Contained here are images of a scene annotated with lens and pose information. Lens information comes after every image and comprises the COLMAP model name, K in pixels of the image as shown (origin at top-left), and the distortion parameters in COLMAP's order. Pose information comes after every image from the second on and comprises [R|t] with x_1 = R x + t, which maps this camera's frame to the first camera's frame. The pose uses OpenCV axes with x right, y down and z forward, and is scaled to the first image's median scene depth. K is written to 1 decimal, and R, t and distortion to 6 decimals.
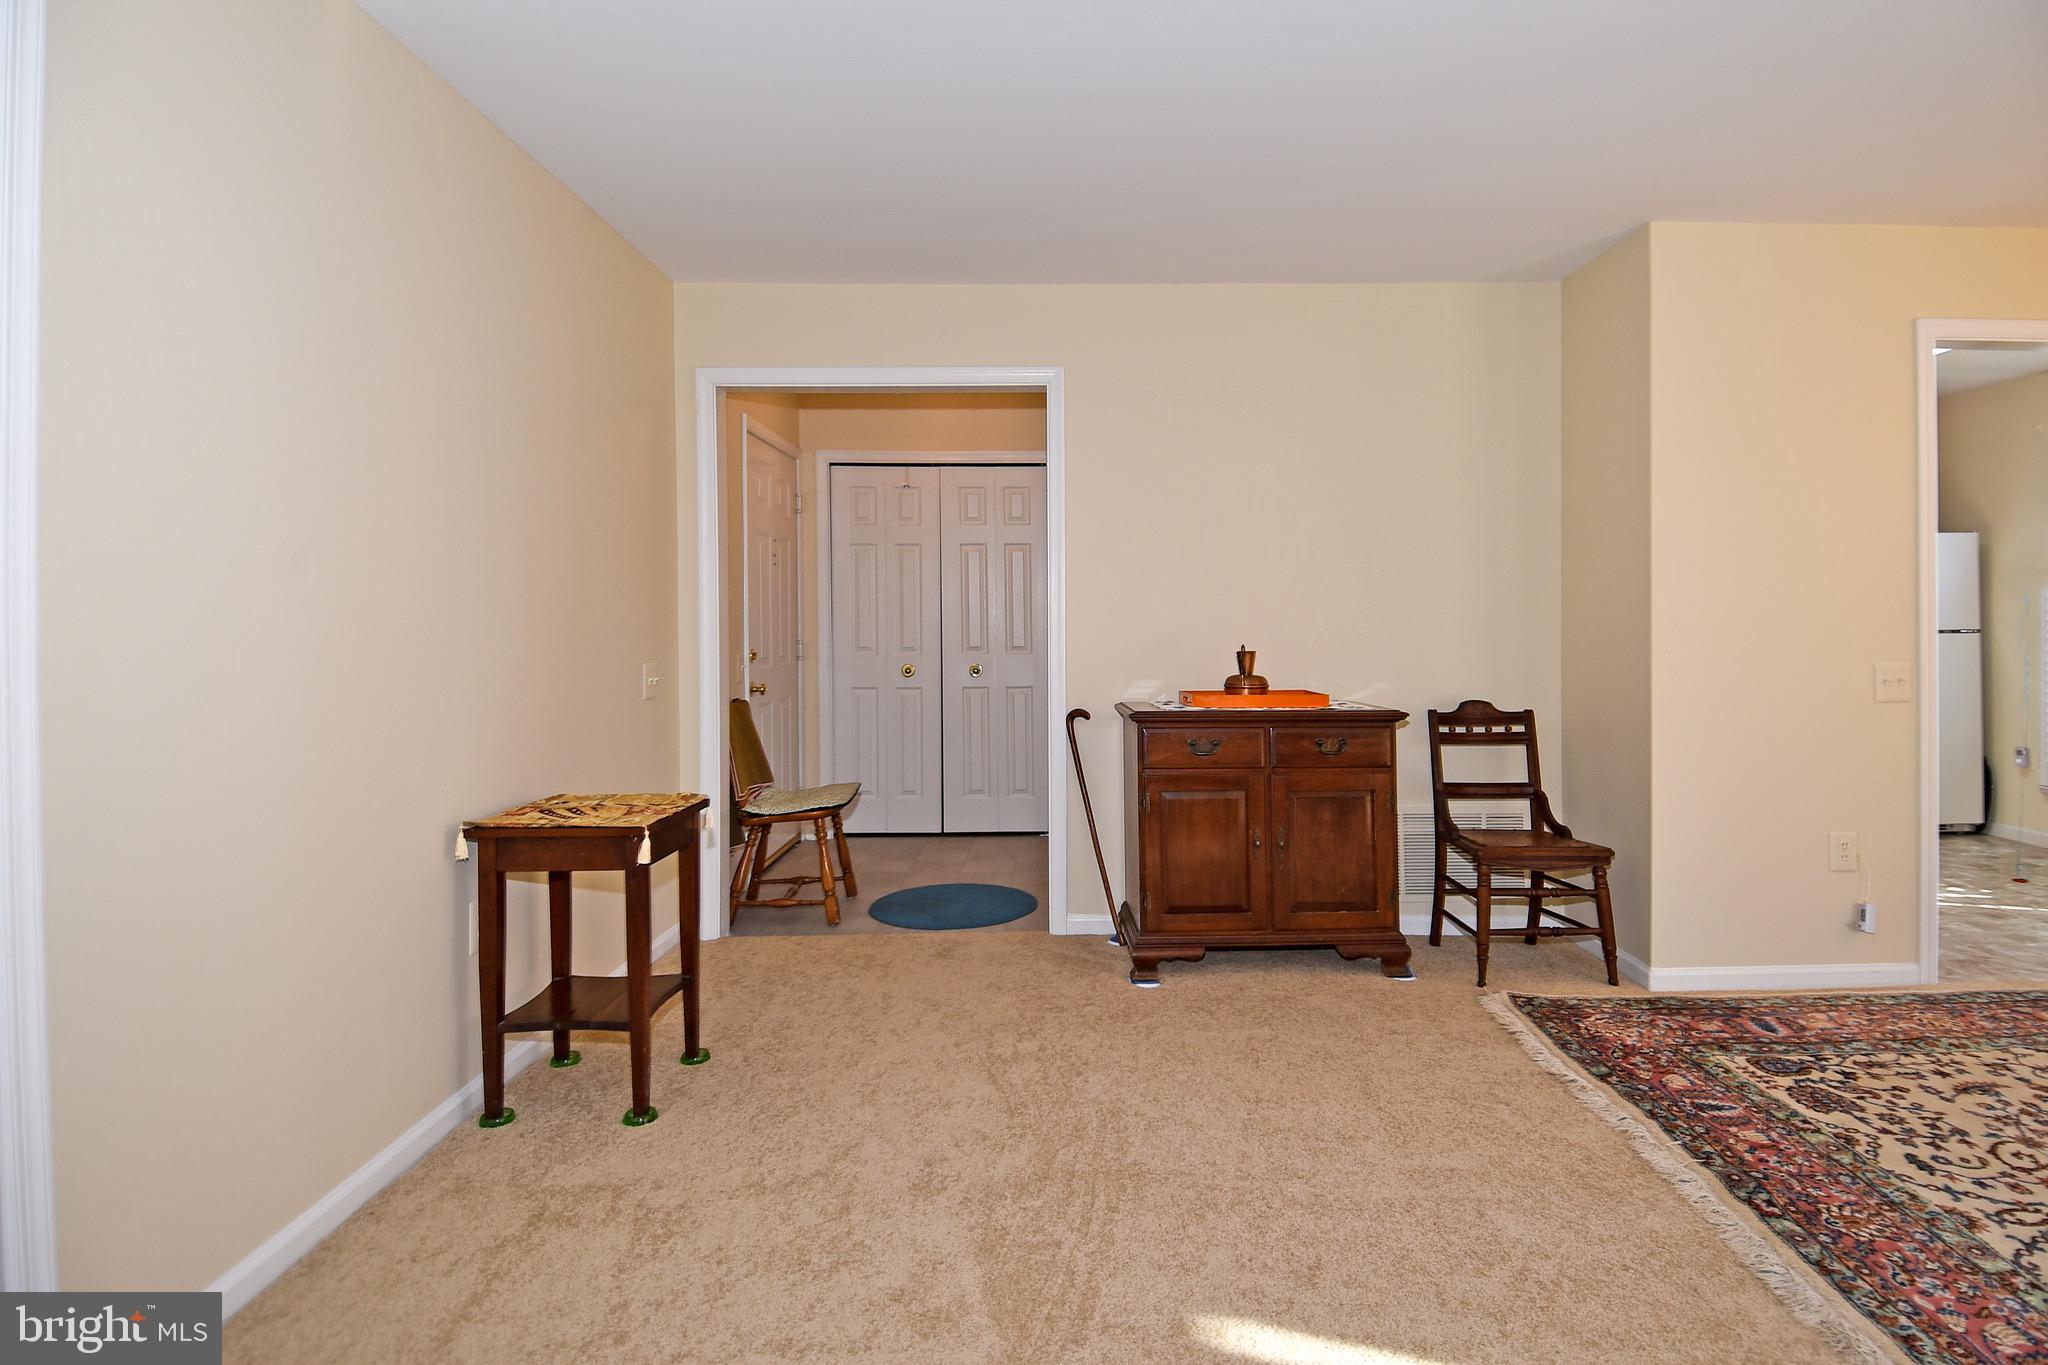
lens RADIAL K [[1083.5, 0, 1086.5], [0, 1083.5, 612.7], [0, 0, 1]] dist [0.029238, -0.041446]
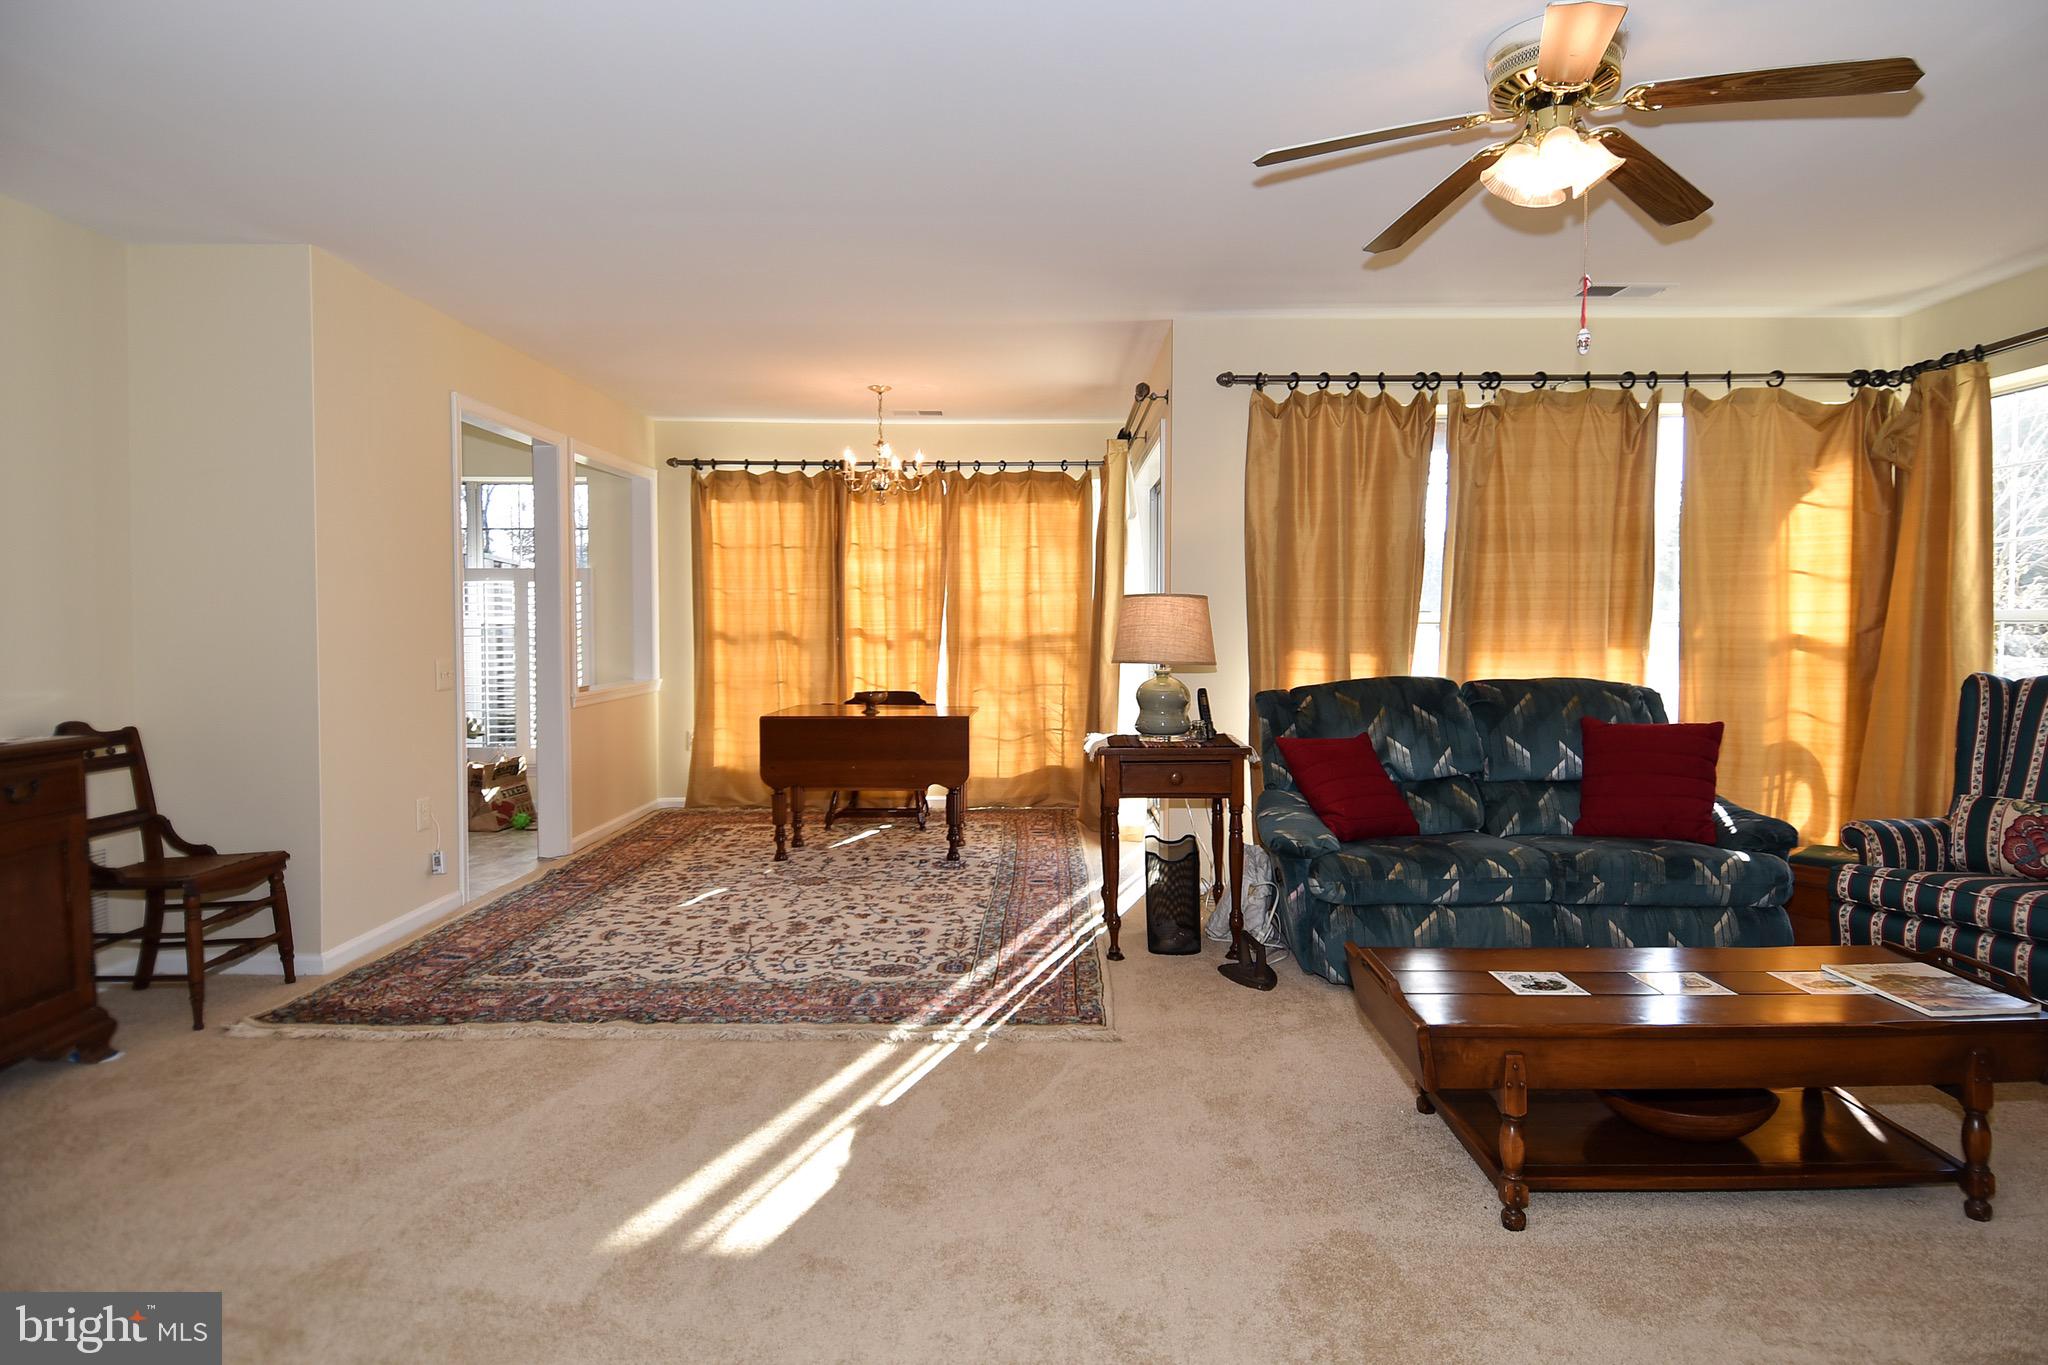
lens RADIAL K [[1057.7, 0, 1060.4], [0, 1057.7, 653.4], [0, 0, 1]] dist [0.049306, -0.052445]
pose [[0.000006, -0.021824, 0.999762, -0.619368], [-0.006564, 0.999740, 0.021824, 0.008232], [-0.999978, -0.006562, -0.000137, 0.343249]]
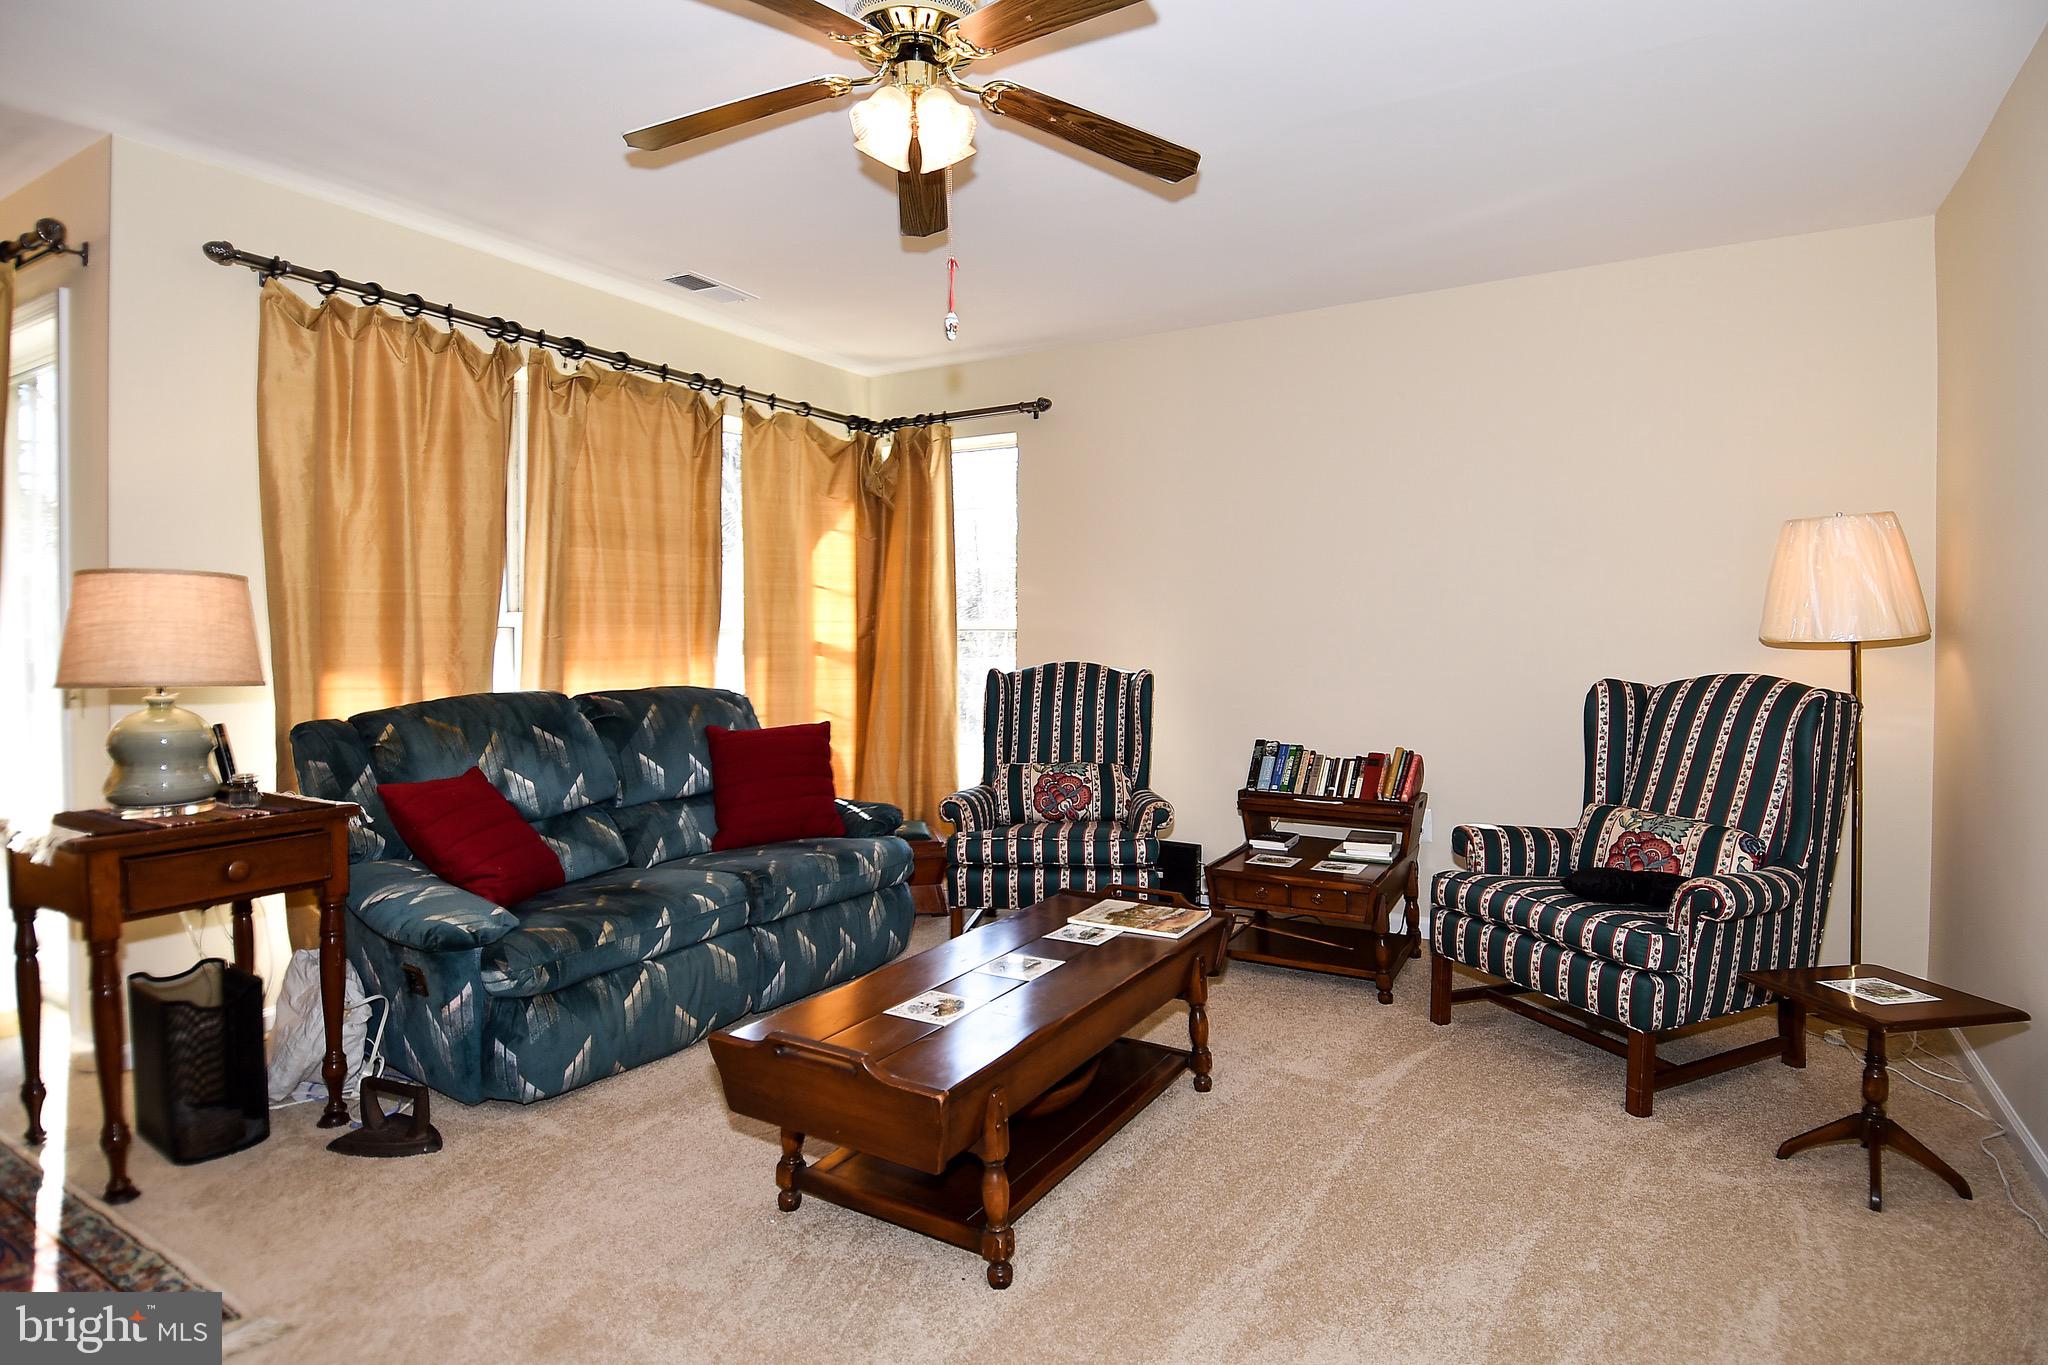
lens RADIAL K [[1043.4, 0, 1043.8], [0, 1043.4, 660.5], [0, 0, 1]] dist [0.057865, -0.053672]
pose [[-0.854183, -0.004655, 0.519952, -0.262196], [0.001199, 0.999940, 0.010921, 0.019813], [-0.519971, 0.009952, -0.854126, 0.569274]]
